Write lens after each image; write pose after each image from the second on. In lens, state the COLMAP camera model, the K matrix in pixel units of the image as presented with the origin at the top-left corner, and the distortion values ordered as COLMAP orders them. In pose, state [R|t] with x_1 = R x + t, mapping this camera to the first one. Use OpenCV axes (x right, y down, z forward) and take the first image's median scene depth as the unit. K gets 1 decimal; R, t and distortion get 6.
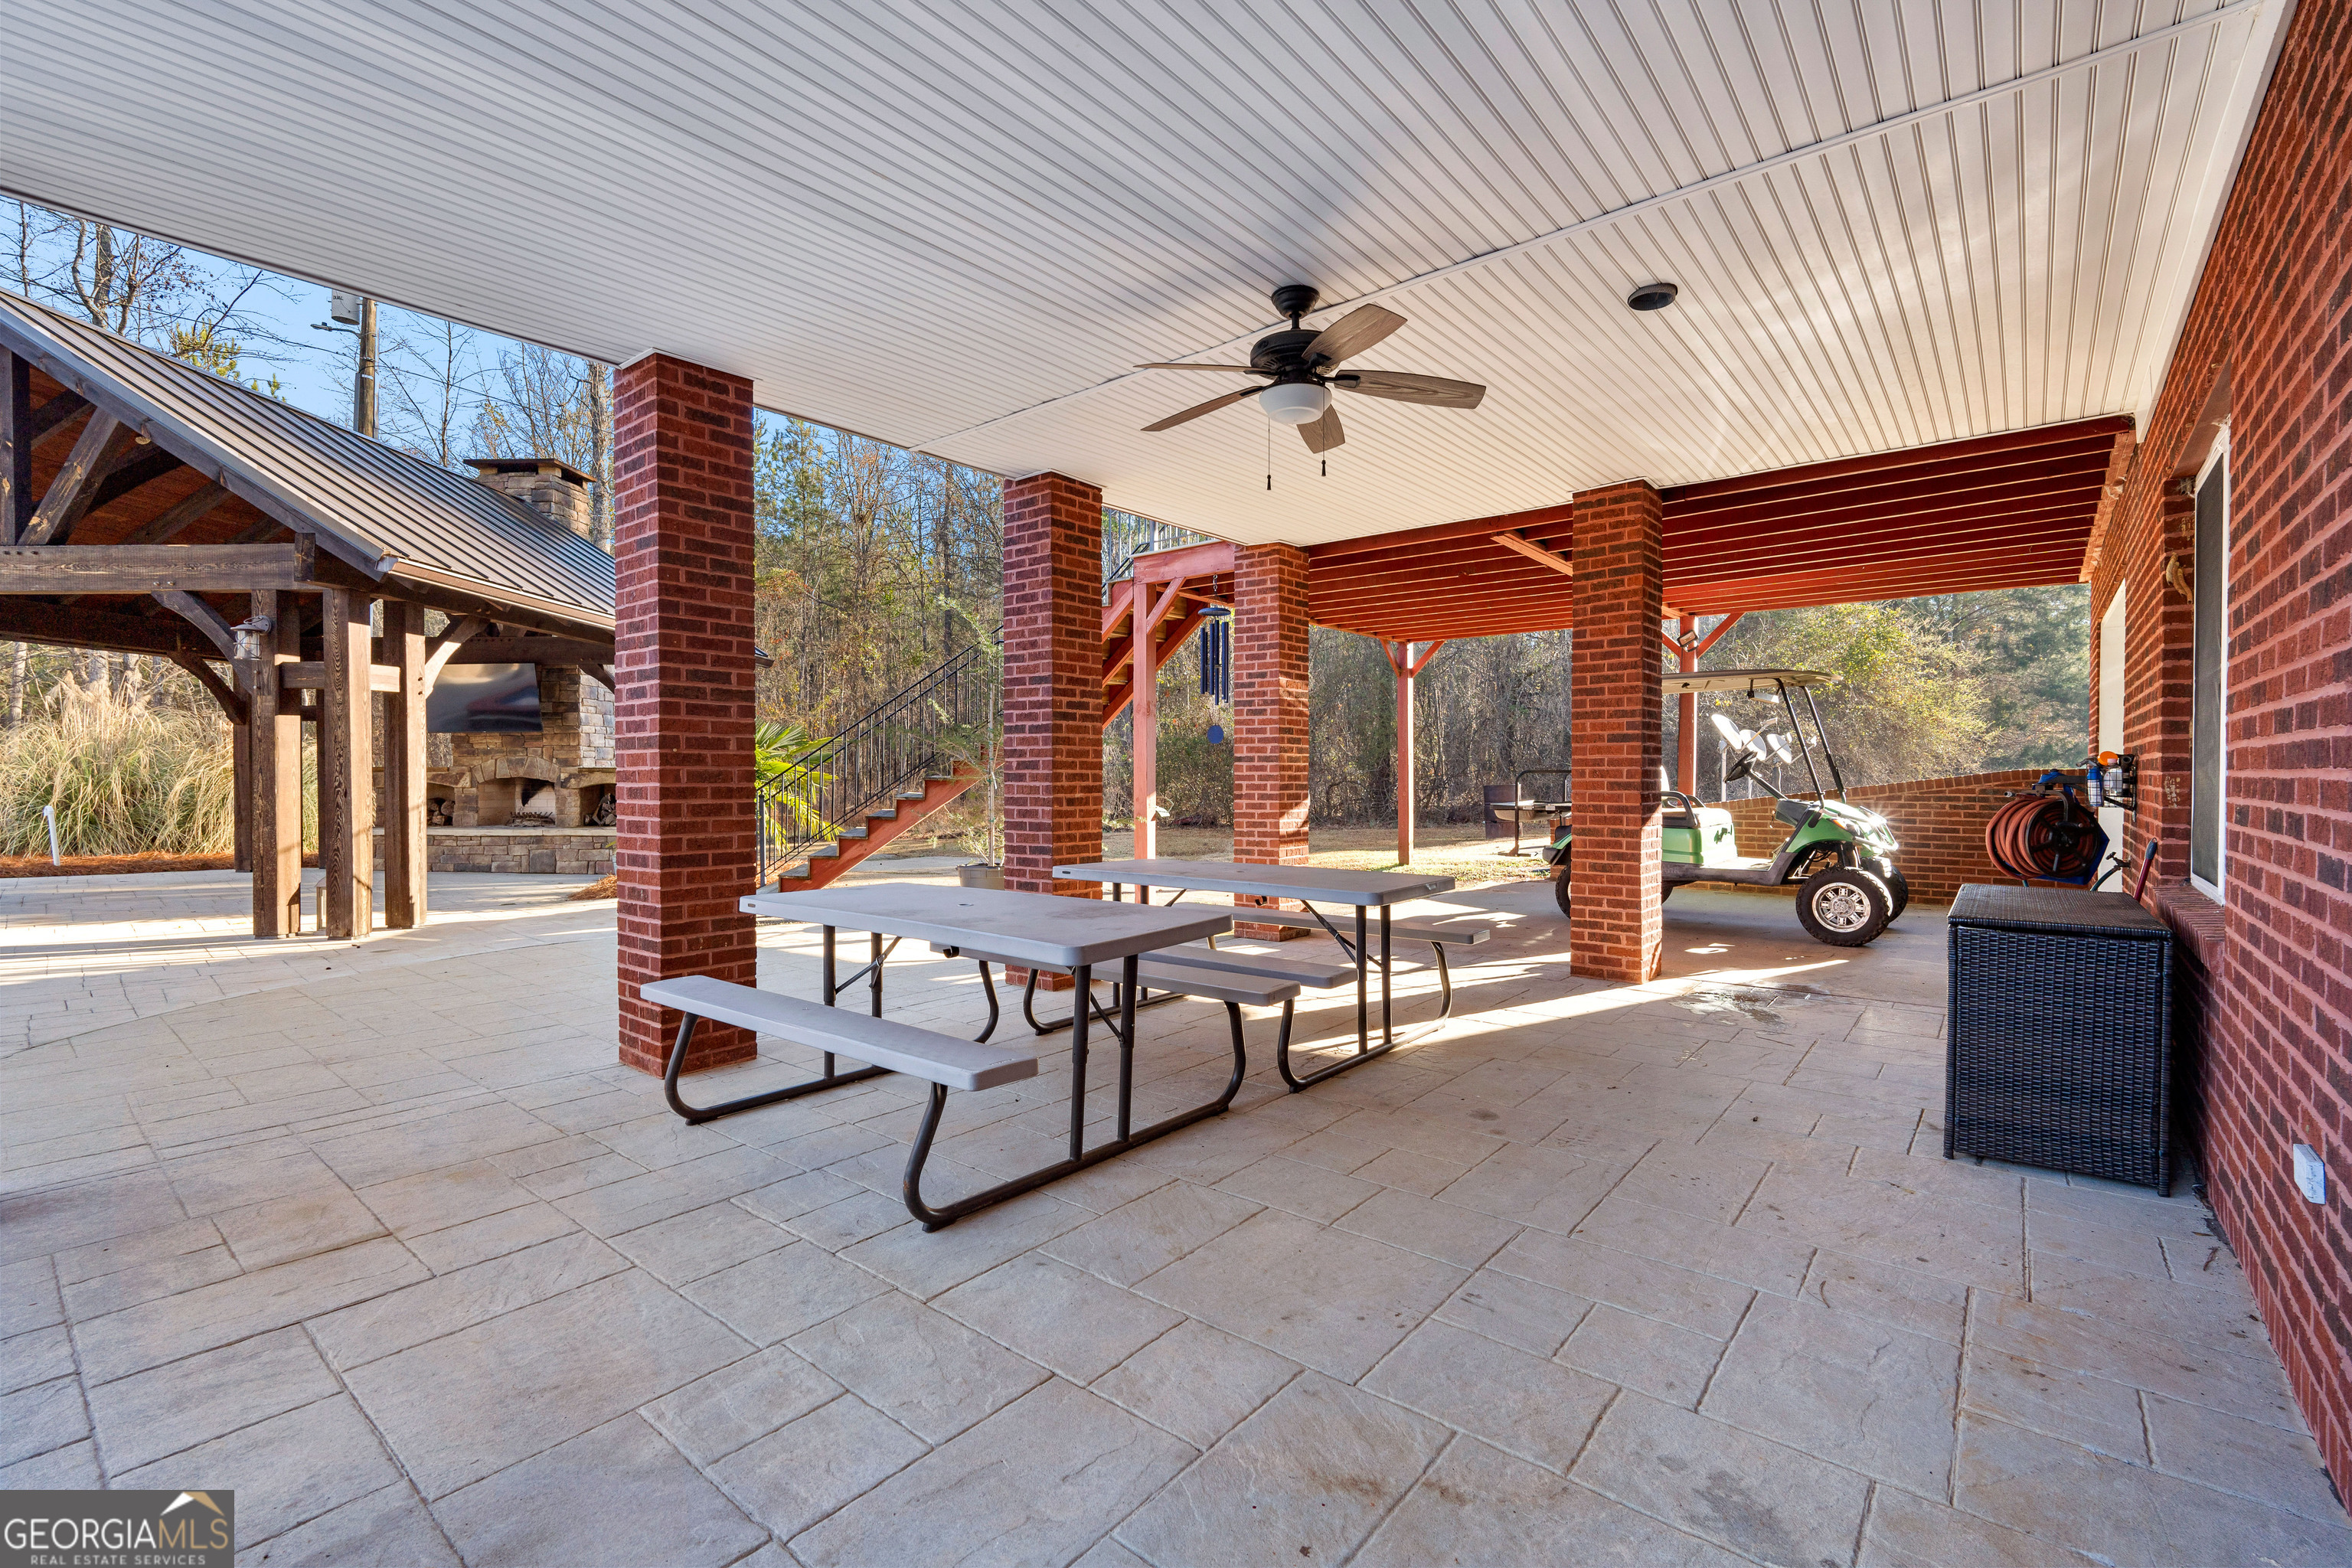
lens RADIAL K [[1020.0, 0, 1172.2], [0, 1020.0, 784.8], [0, 0, 1]] dist [-0.002873, -0.000723]
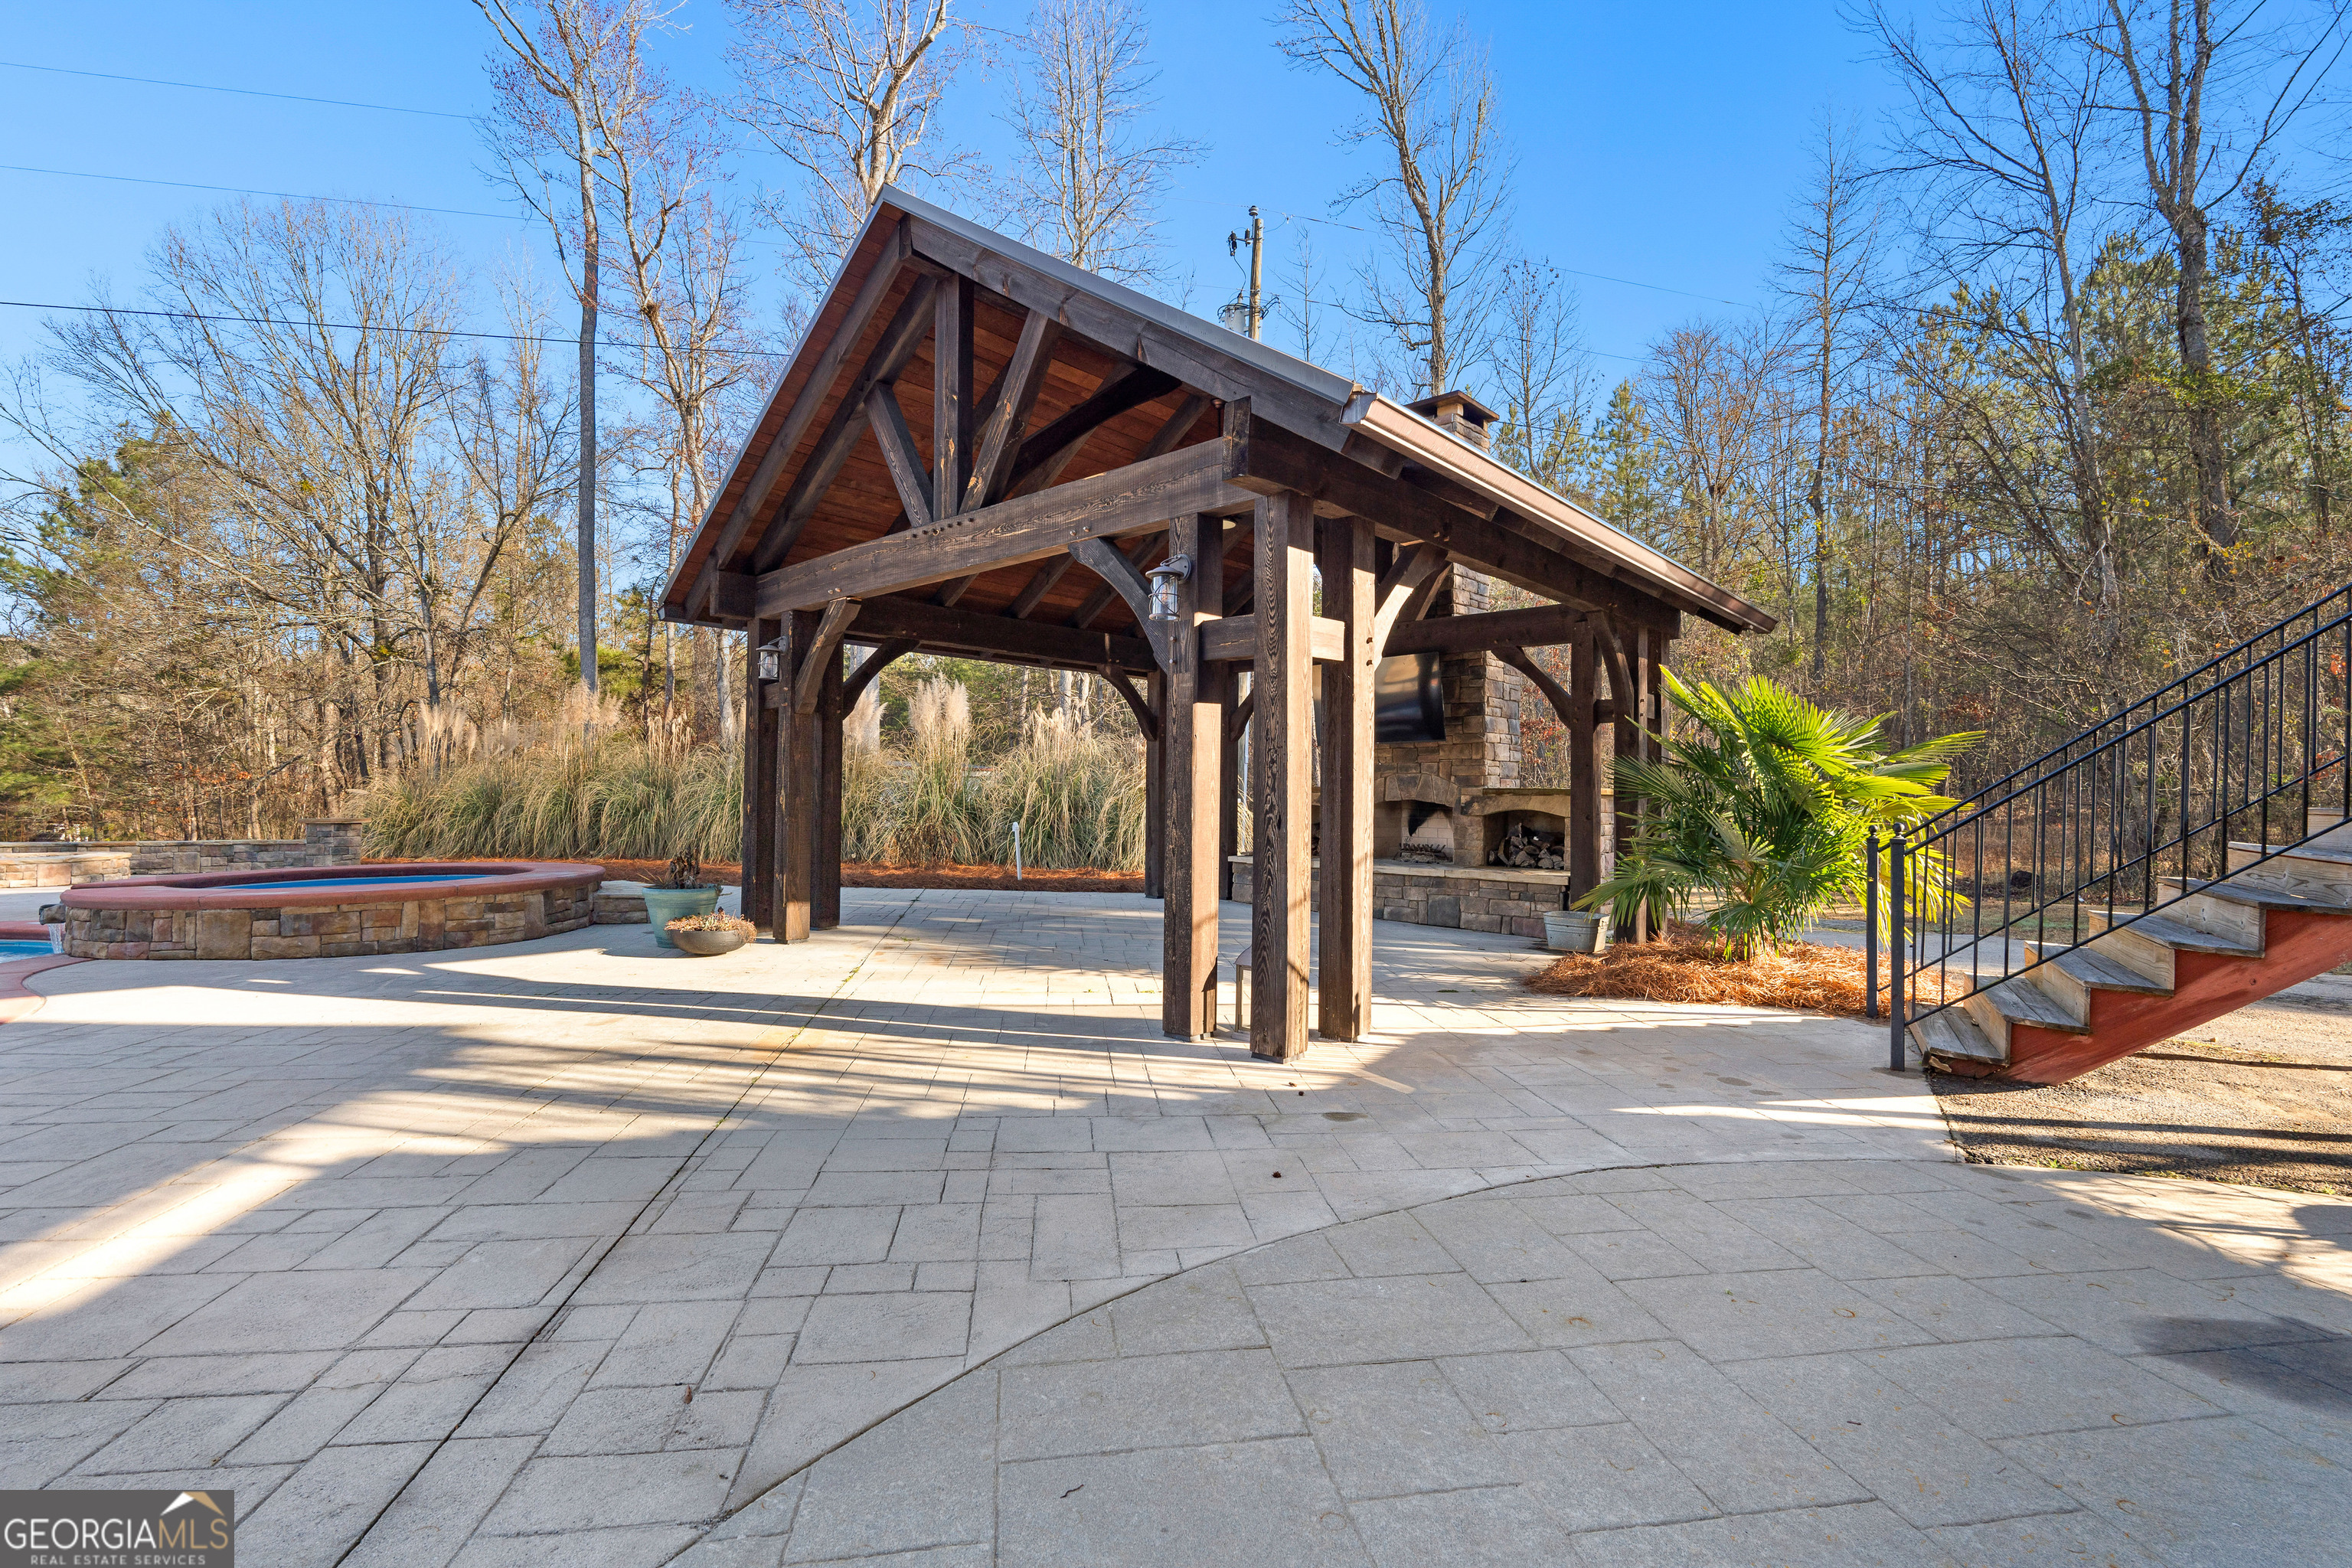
lens RADIAL K [[1020.0, 0, 1174.1], [0, 1020.0, 782.4], [0, 0, 1]] dist [-0.002873, -0.000723]
pose [[0.752509, -0.000342, -0.658582, -0.278490], [-0.018152, 0.999609, -0.021260, -0.000995], [0.658332, 0.027953, 0.752209, 0.303042]]
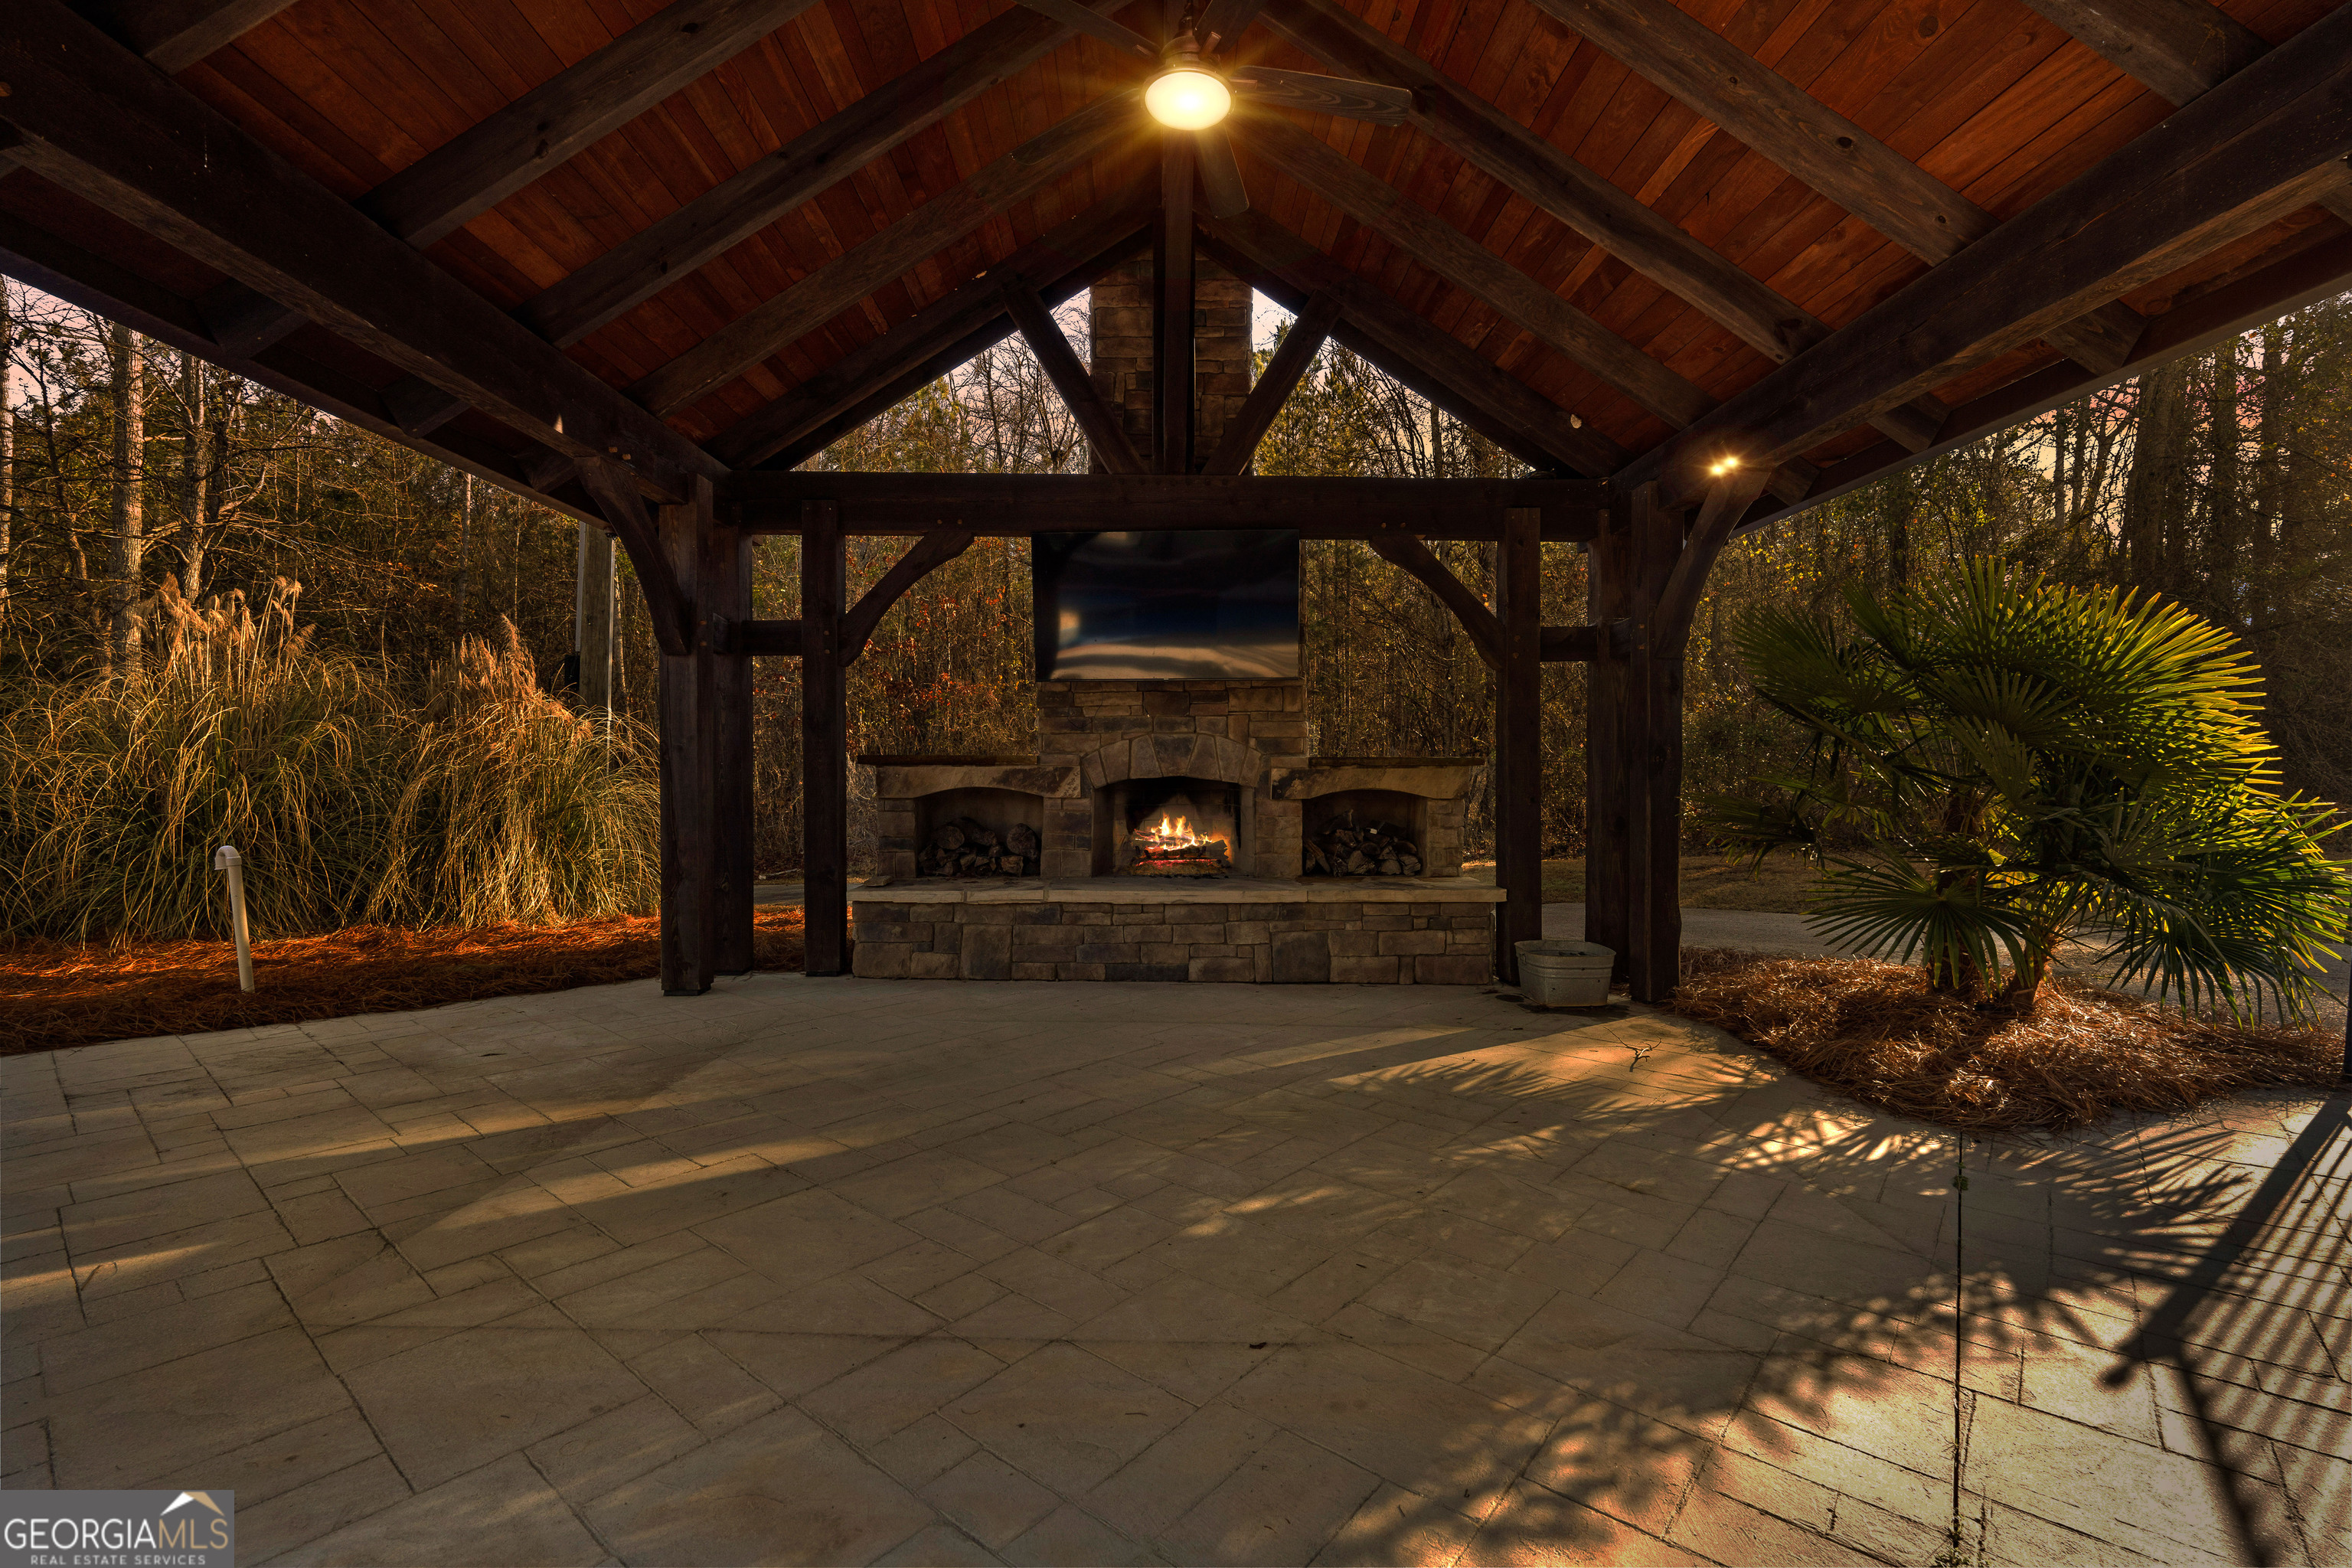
lens RADIAL K [[1020.0, 0, 1171.8], [0, 1020.0, 782.9], [0, 0, 1]] dist [-0.002873, -0.000723]
pose [[0.999240, -0.000470, 0.038970, -0.723793], [0.000557, 0.999997, -0.002222, -0.003774], [-0.038969, 0.002242, 0.999238, 0.559281]]
